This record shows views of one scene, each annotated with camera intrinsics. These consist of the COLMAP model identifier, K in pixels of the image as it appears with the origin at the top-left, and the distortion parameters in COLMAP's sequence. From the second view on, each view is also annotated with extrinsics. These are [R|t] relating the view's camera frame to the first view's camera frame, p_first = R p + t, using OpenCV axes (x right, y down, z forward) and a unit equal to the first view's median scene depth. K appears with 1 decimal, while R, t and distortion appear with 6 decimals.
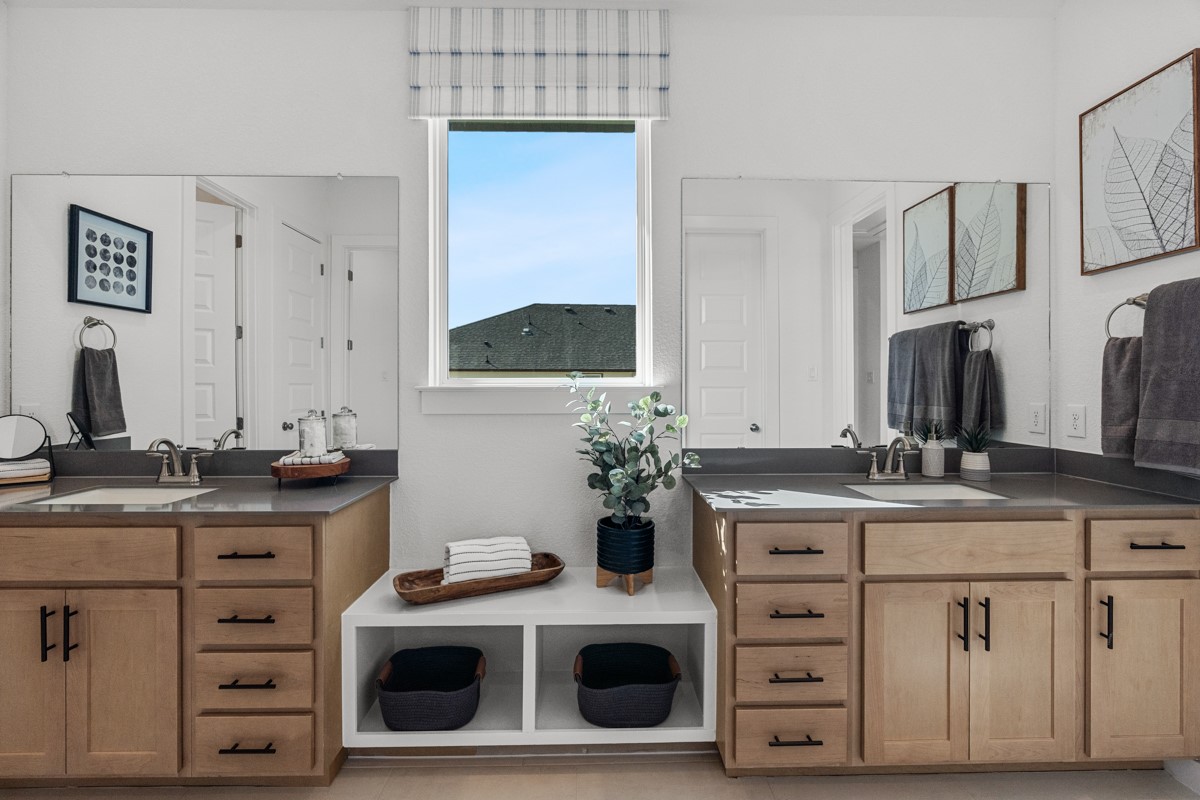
lens RADIAL K [[524.3, 0, 600.0], [0, 524.3, 389.4], [0, 0, 1]] dist [-0.006440, -0.000169]
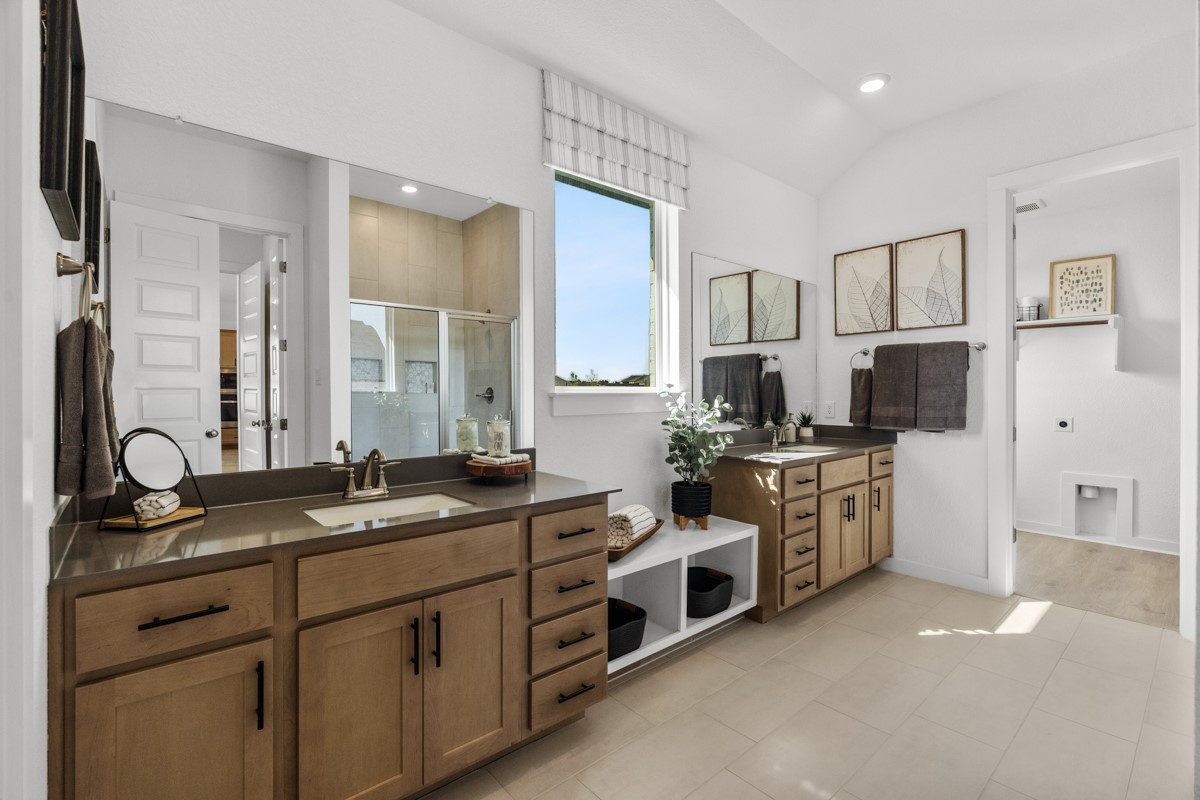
lens RADIAL K [[546.0, 0, 601.0], [0, 546.0, 395.4], [0, 0, 1]] dist [0.001437, -0.000032]
pose [[0.765740, -0.004606, 0.643134, -1.106789], [0.010485, 0.999931, -0.005323, 0.008212], [-0.643065, 0.010820, 0.765735, -0.011628]]
